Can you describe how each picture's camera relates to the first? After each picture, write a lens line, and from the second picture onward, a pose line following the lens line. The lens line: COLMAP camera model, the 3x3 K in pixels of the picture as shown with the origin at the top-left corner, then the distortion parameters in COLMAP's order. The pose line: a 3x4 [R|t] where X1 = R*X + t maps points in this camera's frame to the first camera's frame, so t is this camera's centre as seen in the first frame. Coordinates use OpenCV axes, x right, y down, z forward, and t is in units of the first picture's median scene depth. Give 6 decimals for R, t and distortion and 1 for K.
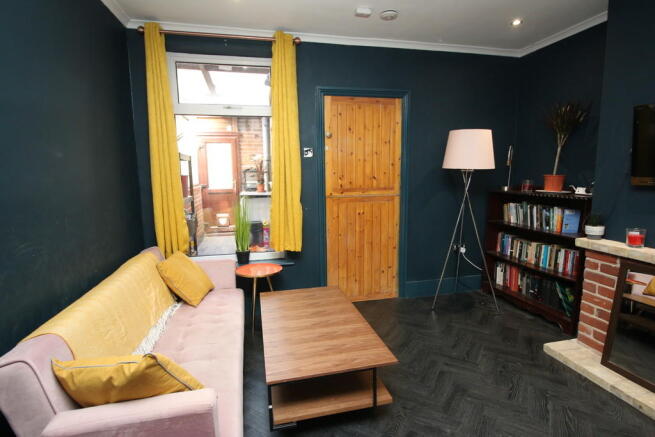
lens RADIAL K [[341.7, 0, 332.2], [0, 341.7, 217.7], [0, 0, 1]] dist [0.001350, -0.009283]
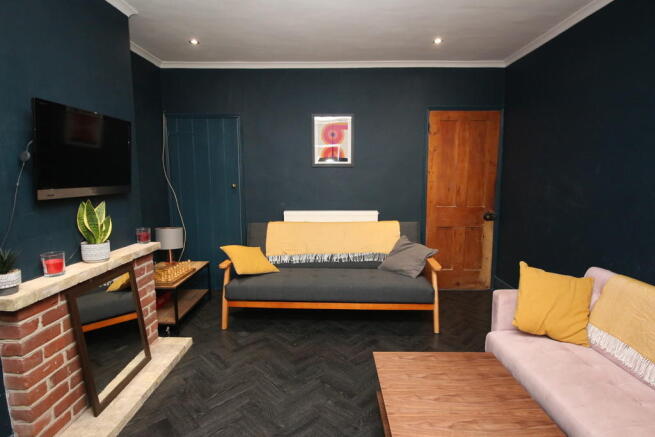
lens RADIAL K [[341.7, 0, 329.6], [0, 341.7, 219.9], [0, 0, 1]] dist [0.001350, -0.009283]
pose [[-0.970872, -0.011826, 0.239307, 0.042416], [0.052562, 0.963939, 0.260881, -0.155530], [-0.233763, 0.265860, -0.935240, 1.114981]]
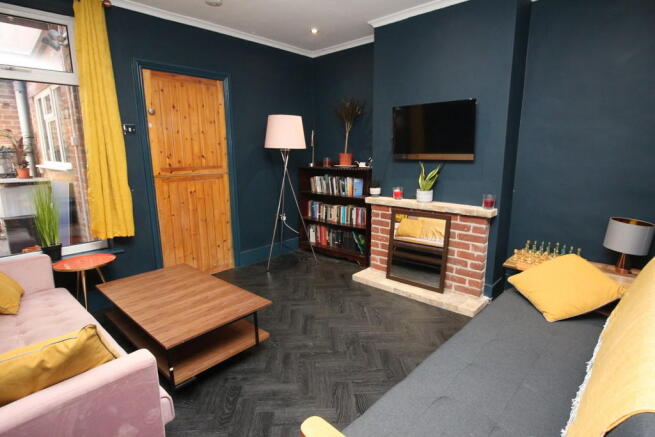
lens RADIAL K [[341.7, 0, 335.6], [0, 341.7, 217.8], [0, 0, 1]] dist [0.001350, -0.009283]
pose [[0.818325, -0.106645, 0.564776, -0.166941], [0.076849, 0.994114, 0.076367, 0.021032], [-0.569596, -0.019091, 0.821703, -0.087799]]
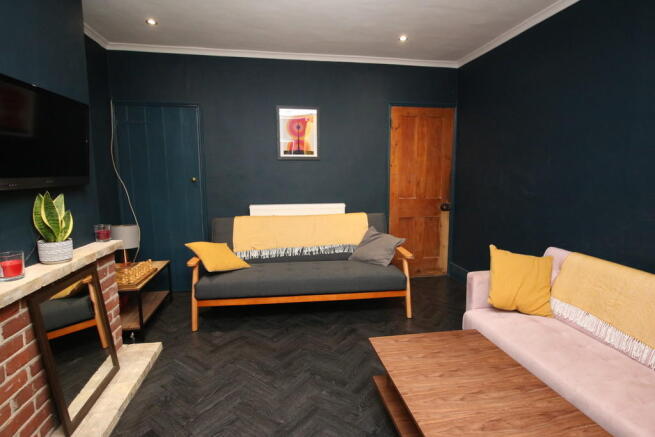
lens RADIAL K [[338.4, 0, 329.3], [0, 338.4, 219.4], [0, 0, 1]] dist [-0.000543, -0.007949]
pose [[-0.997603, 0.011400, 0.068253, 0.139482], [0.029721, 0.961311, 0.273858, -0.141609], [-0.062490, 0.275230, -0.959345, 1.122936]]
